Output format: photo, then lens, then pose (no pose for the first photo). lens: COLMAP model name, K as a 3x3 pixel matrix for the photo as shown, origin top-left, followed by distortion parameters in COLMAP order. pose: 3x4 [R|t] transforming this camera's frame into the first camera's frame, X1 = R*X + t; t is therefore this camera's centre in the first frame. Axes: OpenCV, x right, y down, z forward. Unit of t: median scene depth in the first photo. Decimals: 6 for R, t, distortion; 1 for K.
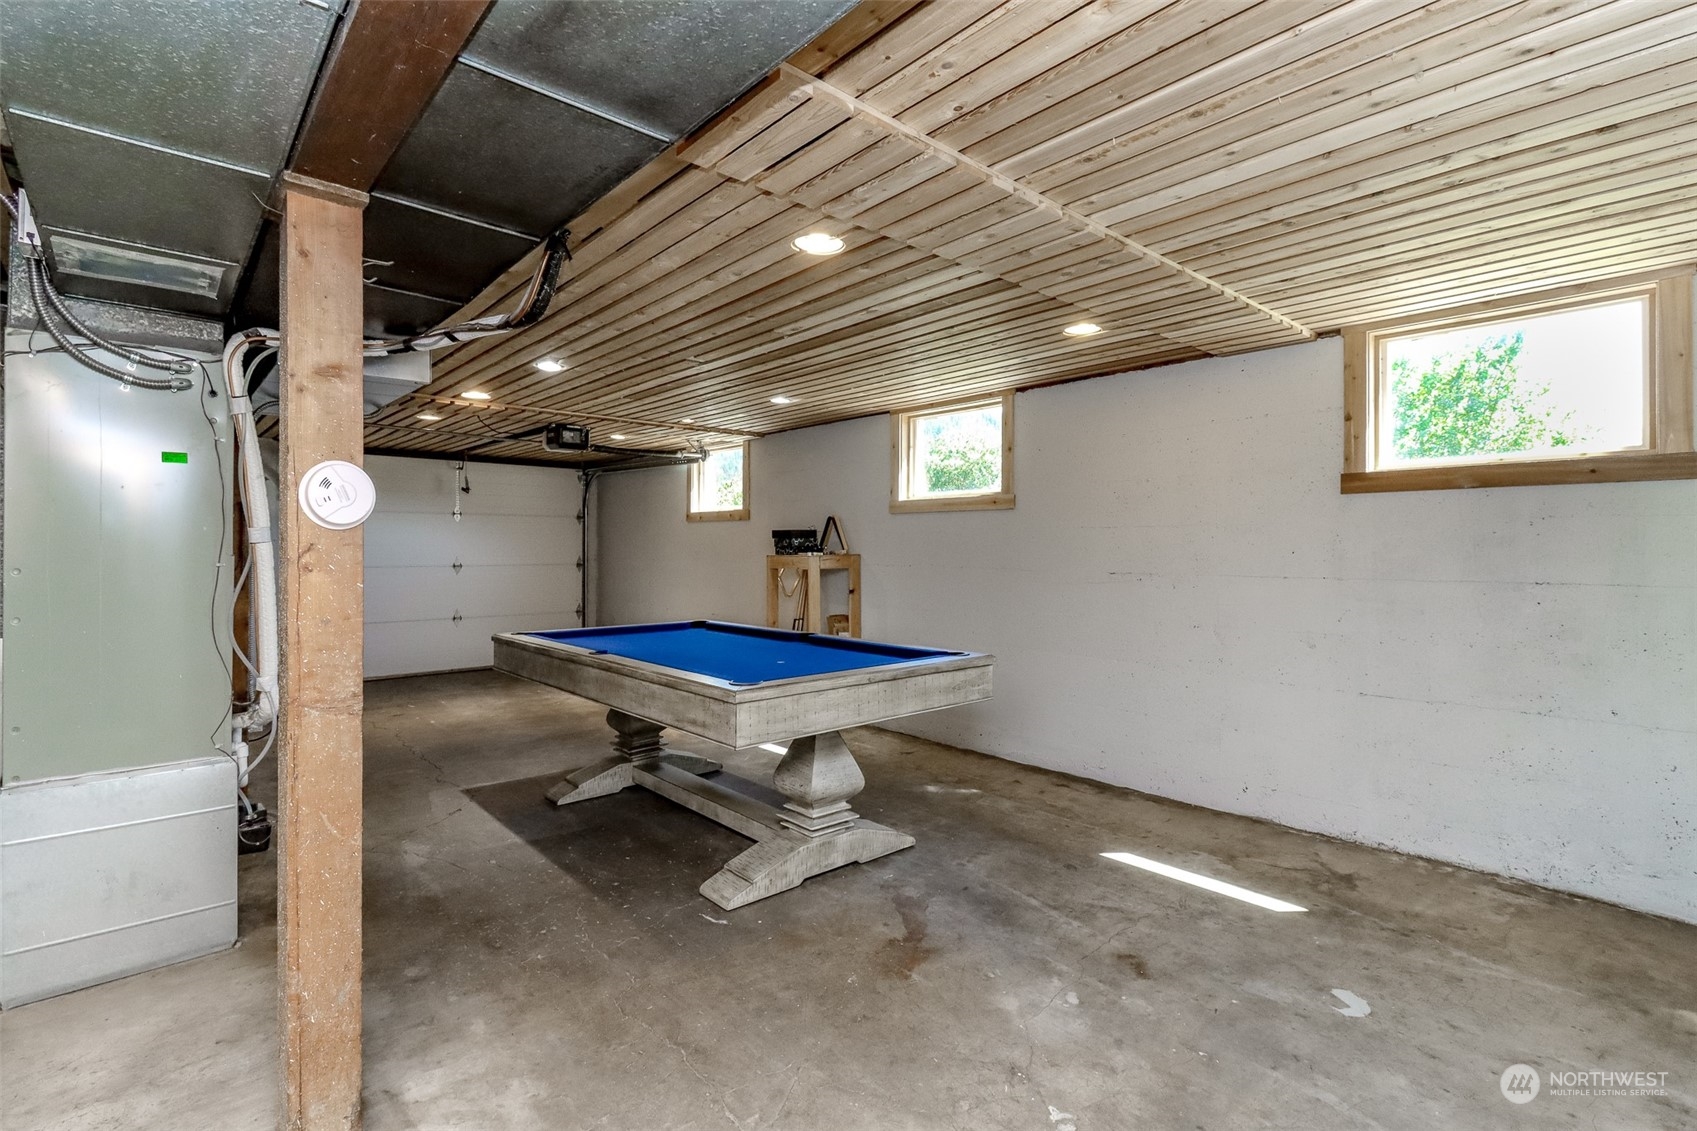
lens RADIAL K [[781.5, 0, 850.6], [0, 781.5, 557.9], [0, 0, 1]] dist [0.010999, -0.003001]
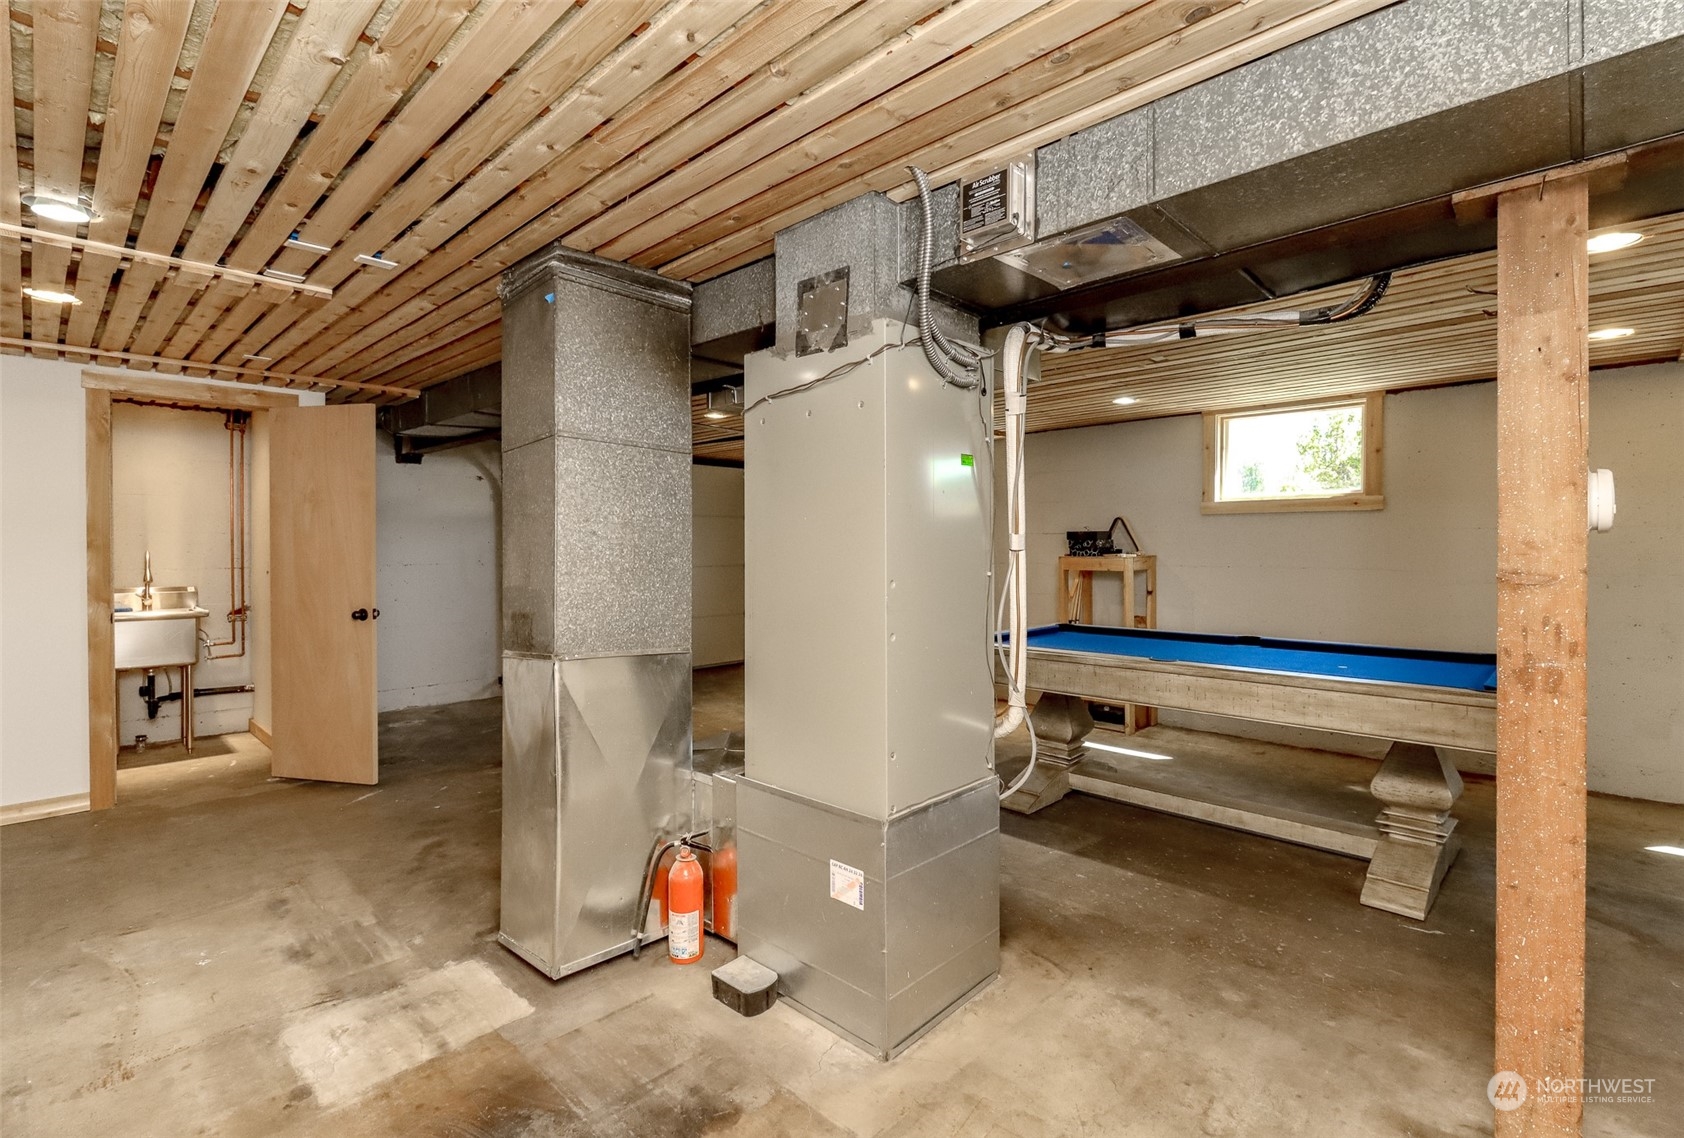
lens RADIAL K [[775.5, 0, 840.7], [0, 775.5, 563.3], [0, 0, 1]] dist [0.010999, -0.003001]
pose [[0.997428, -0.005502, 0.071470, -0.553735], [0.004940, 0.999956, 0.008035, -0.005485], [-0.071511, -0.007661, 0.997410, 0.045174]]
